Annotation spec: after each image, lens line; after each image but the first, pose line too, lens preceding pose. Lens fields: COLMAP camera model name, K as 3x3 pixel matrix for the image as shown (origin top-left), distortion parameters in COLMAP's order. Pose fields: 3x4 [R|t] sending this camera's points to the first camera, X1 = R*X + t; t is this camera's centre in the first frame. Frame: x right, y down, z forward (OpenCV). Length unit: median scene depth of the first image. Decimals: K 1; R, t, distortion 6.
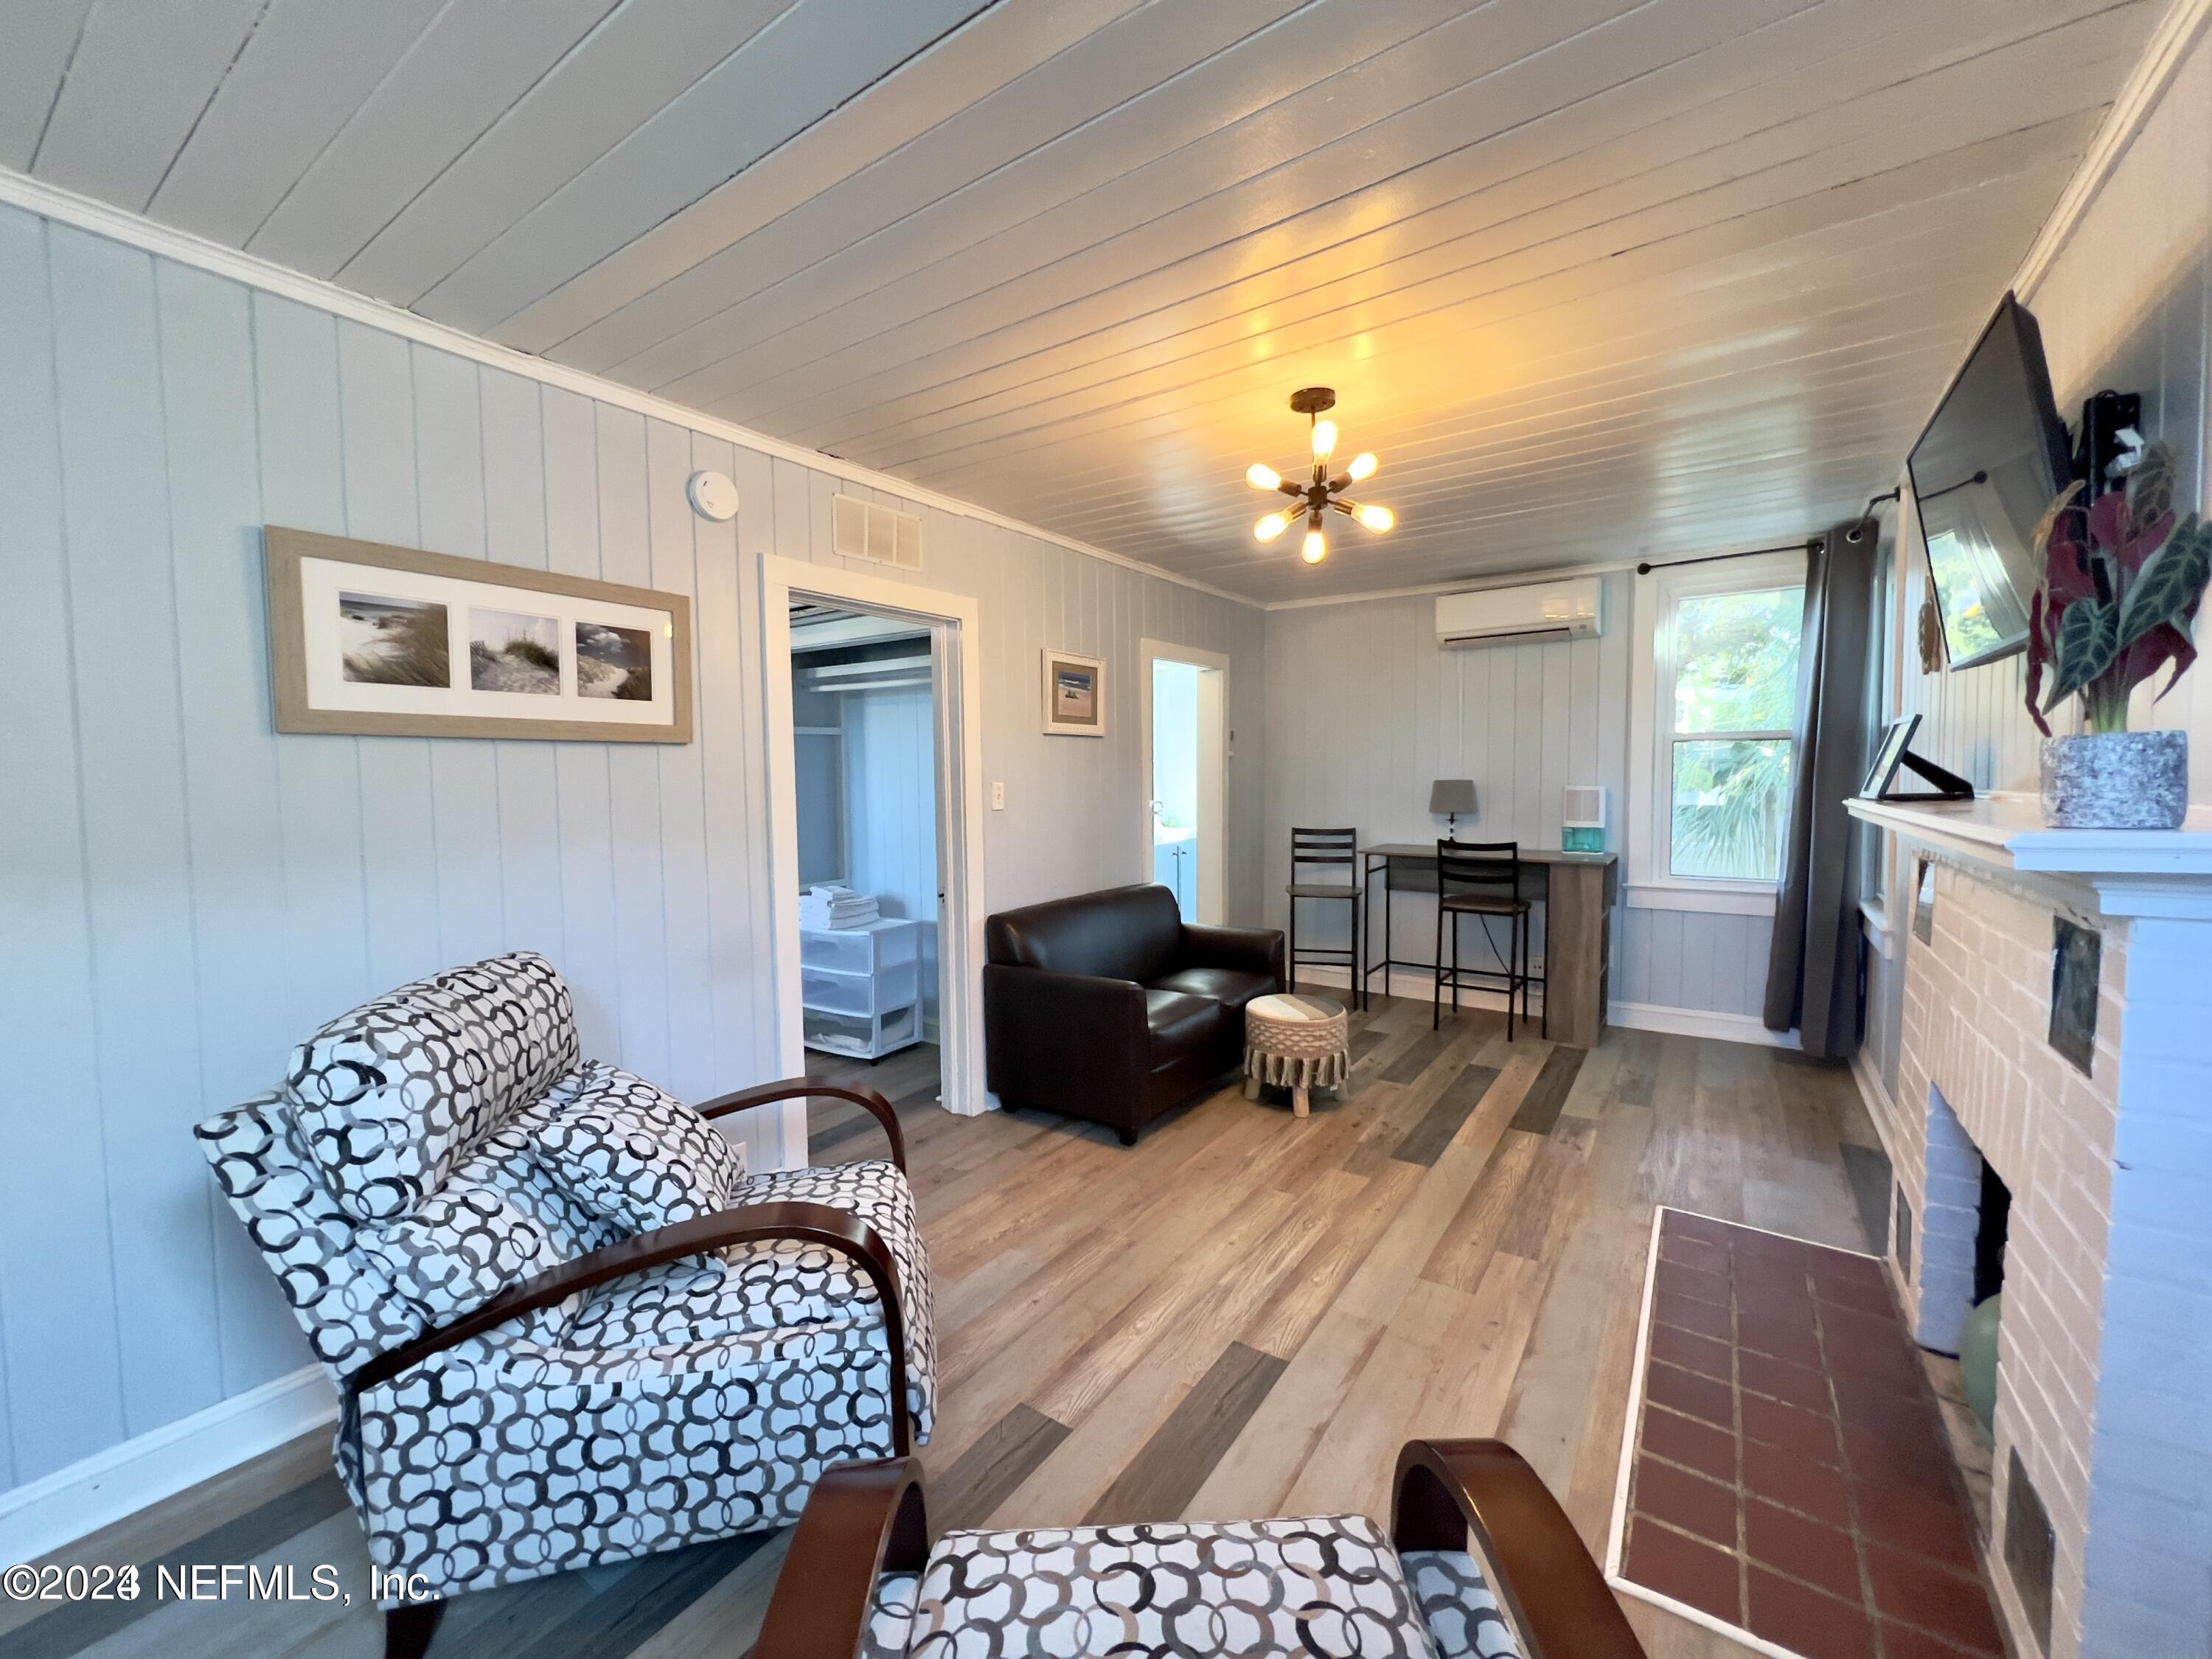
lens RADIAL K [[885.6, 0, 1104.5], [0, 885.6, 828.3], [0, 0, 1]] dist [-0.000372, -0.000231]
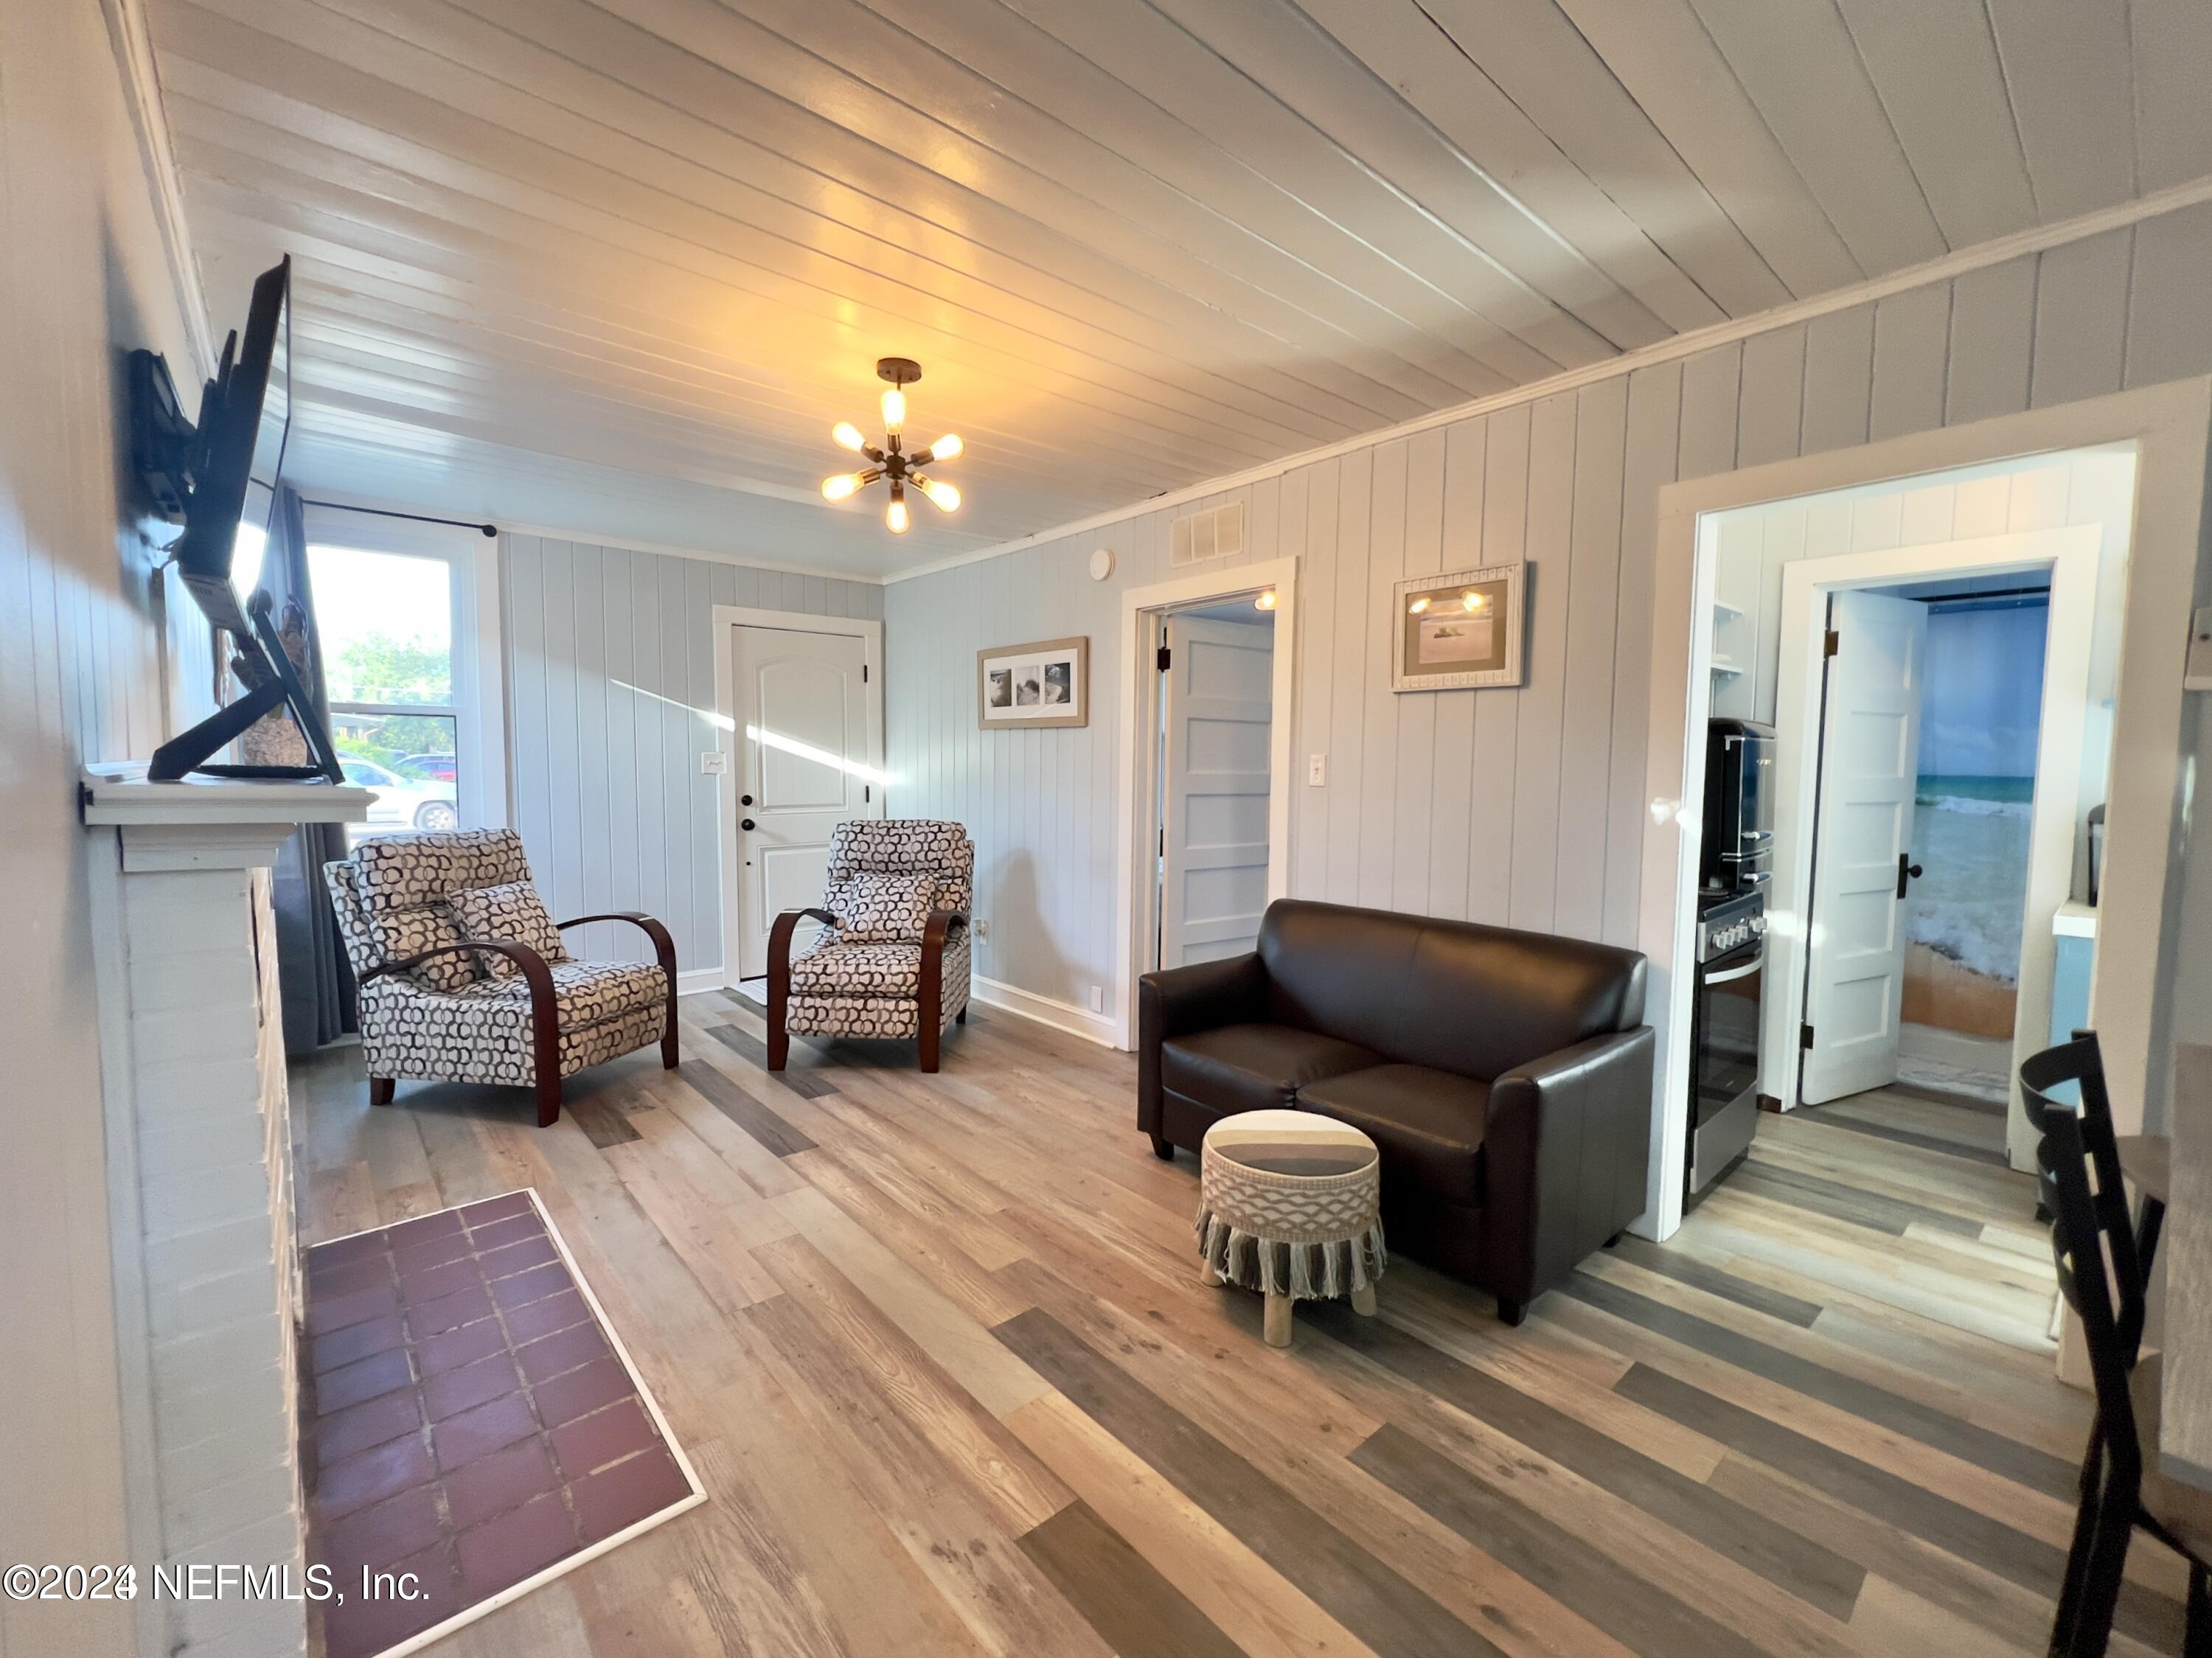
lens RADIAL K [[935.2, 0, 1094.8], [0, 935.2, 821.9], [0, 0, 1]] dist [0.000594, 0.000078]
pose [[-0.251094, 0.075497, -0.965014, 0.950210], [-0.063336, 0.993536, 0.094208, -0.066943], [0.965888, 0.084775, -0.244689, 1.156487]]
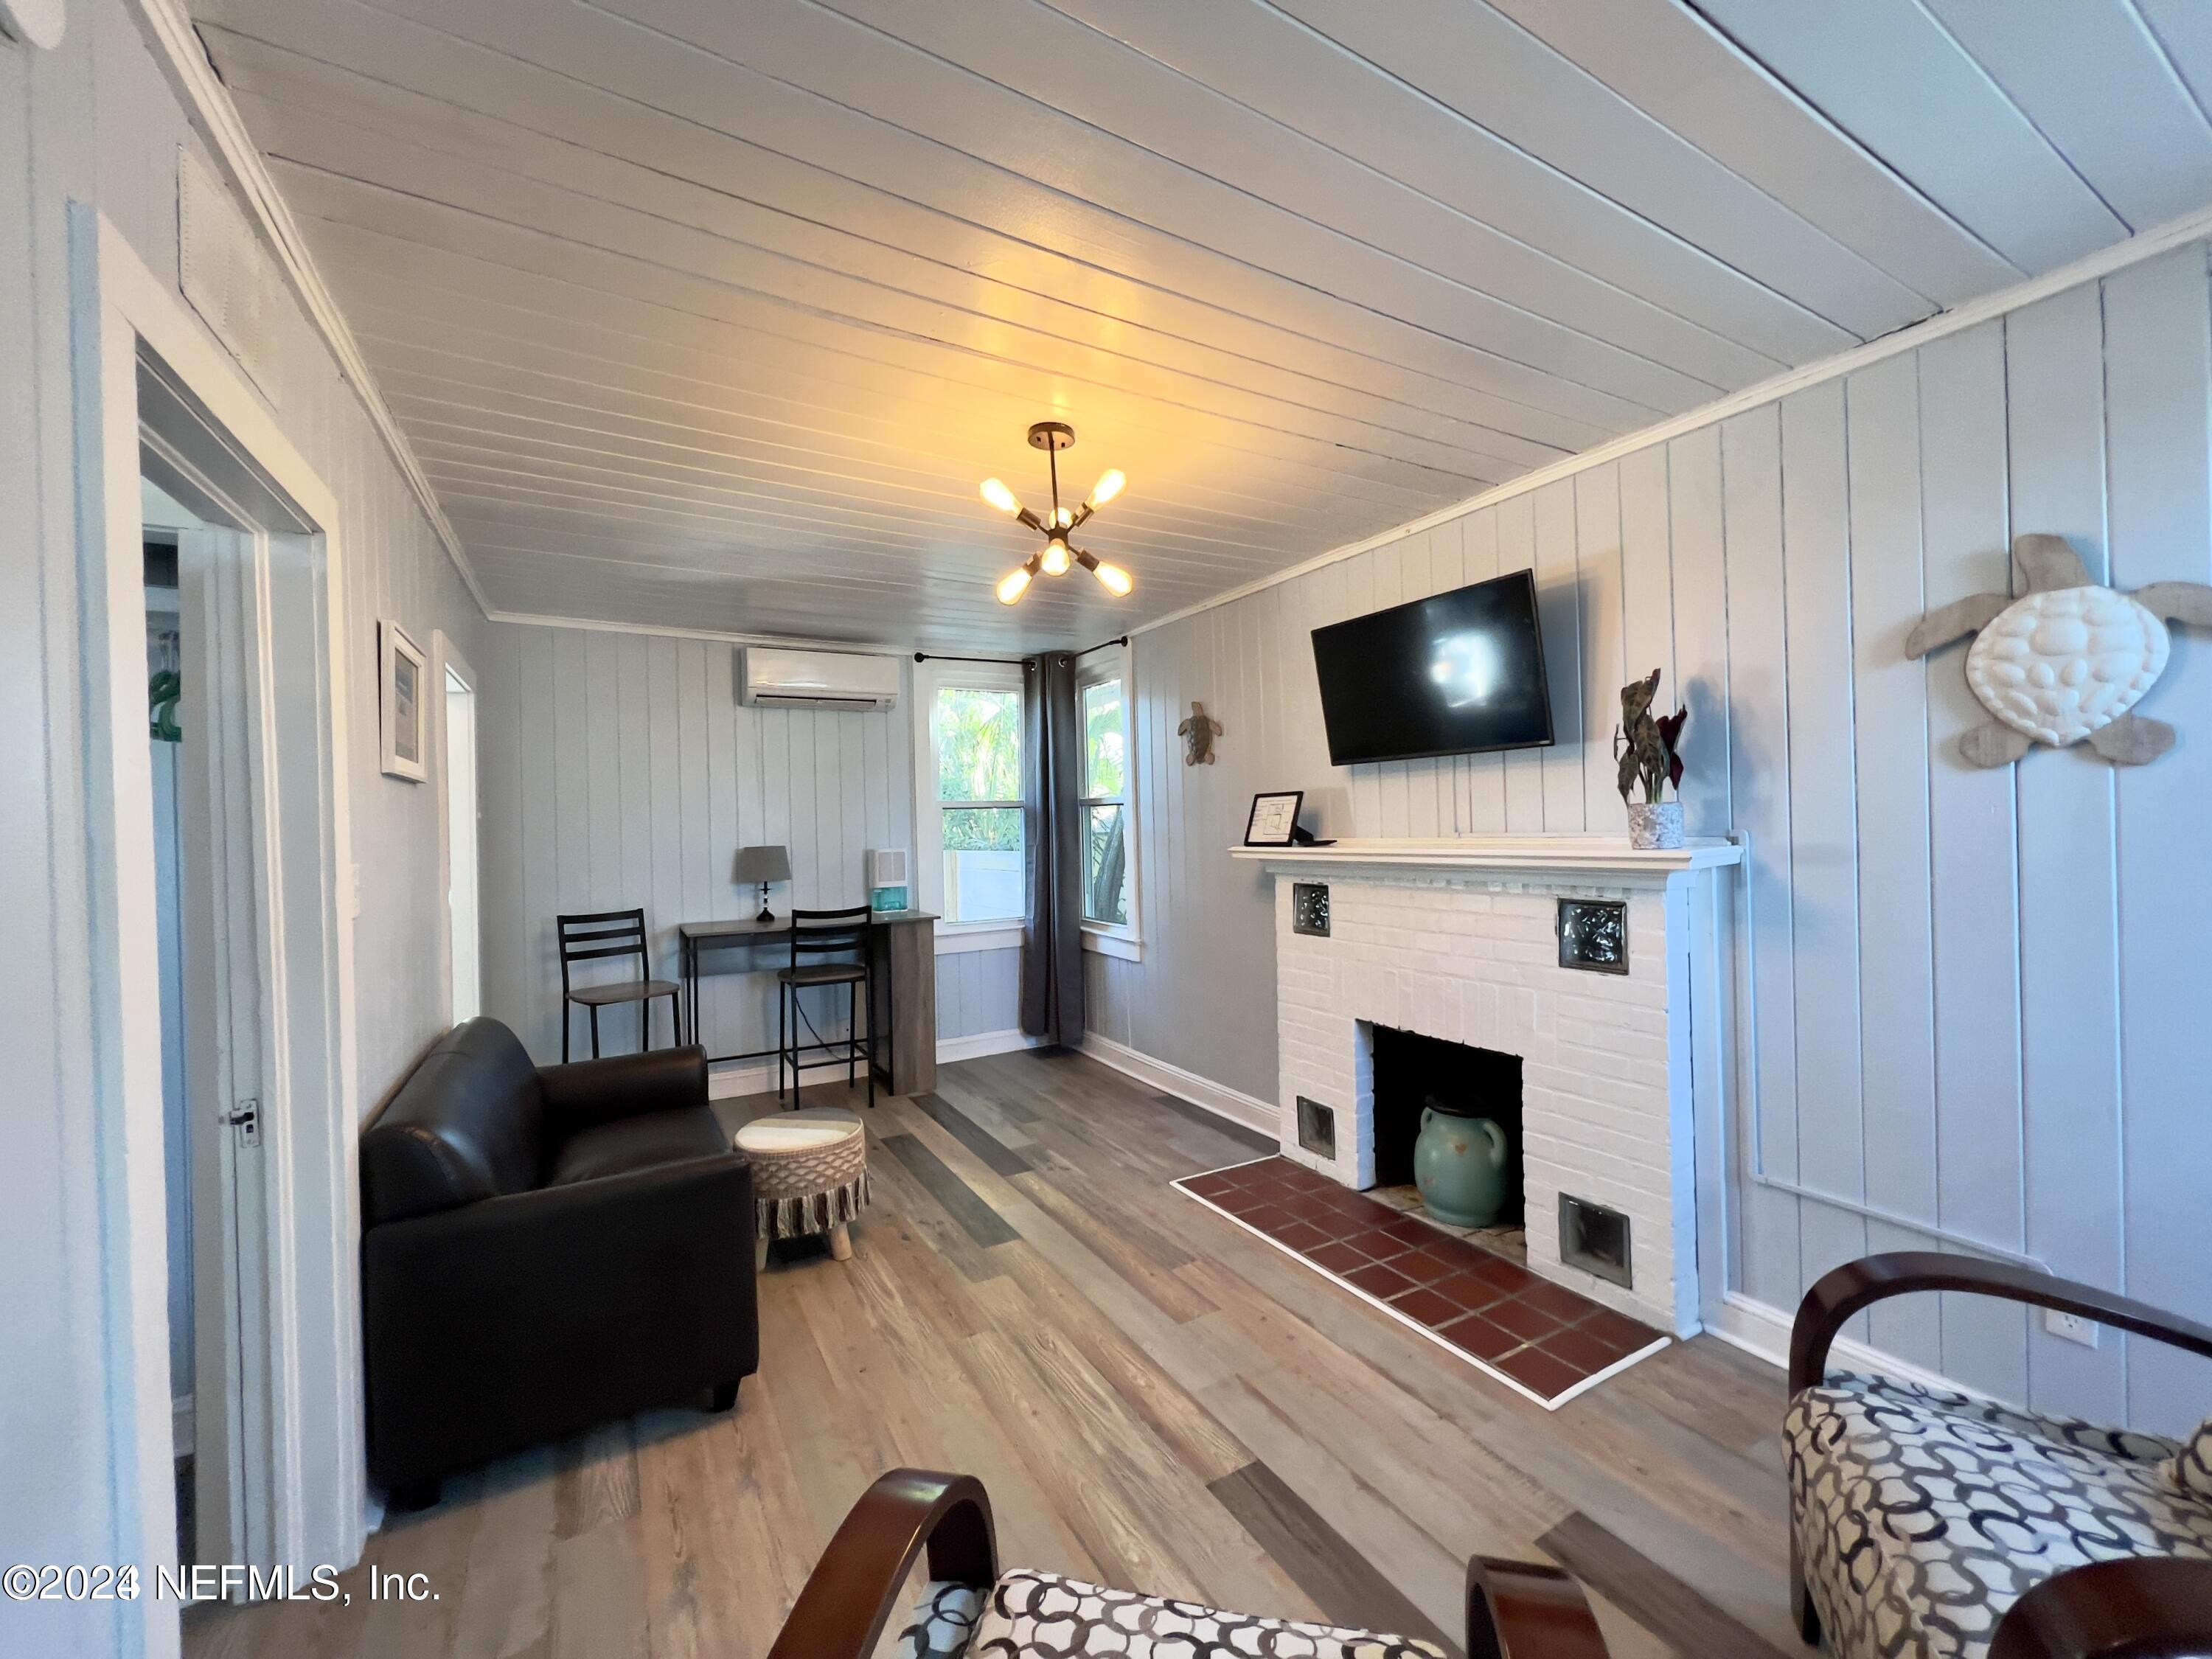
lens RADIAL K [[885.6, 0, 1098.9], [0, 885.6, 830.0], [0, 0, 1]] dist [-0.000372, -0.000231]
pose [[0.429629, -0.005301, 0.902990, -0.448875], [0.074606, 0.996772, -0.029645, -0.027527], [-0.899918, 0.080105, 0.428638, 0.446842]]
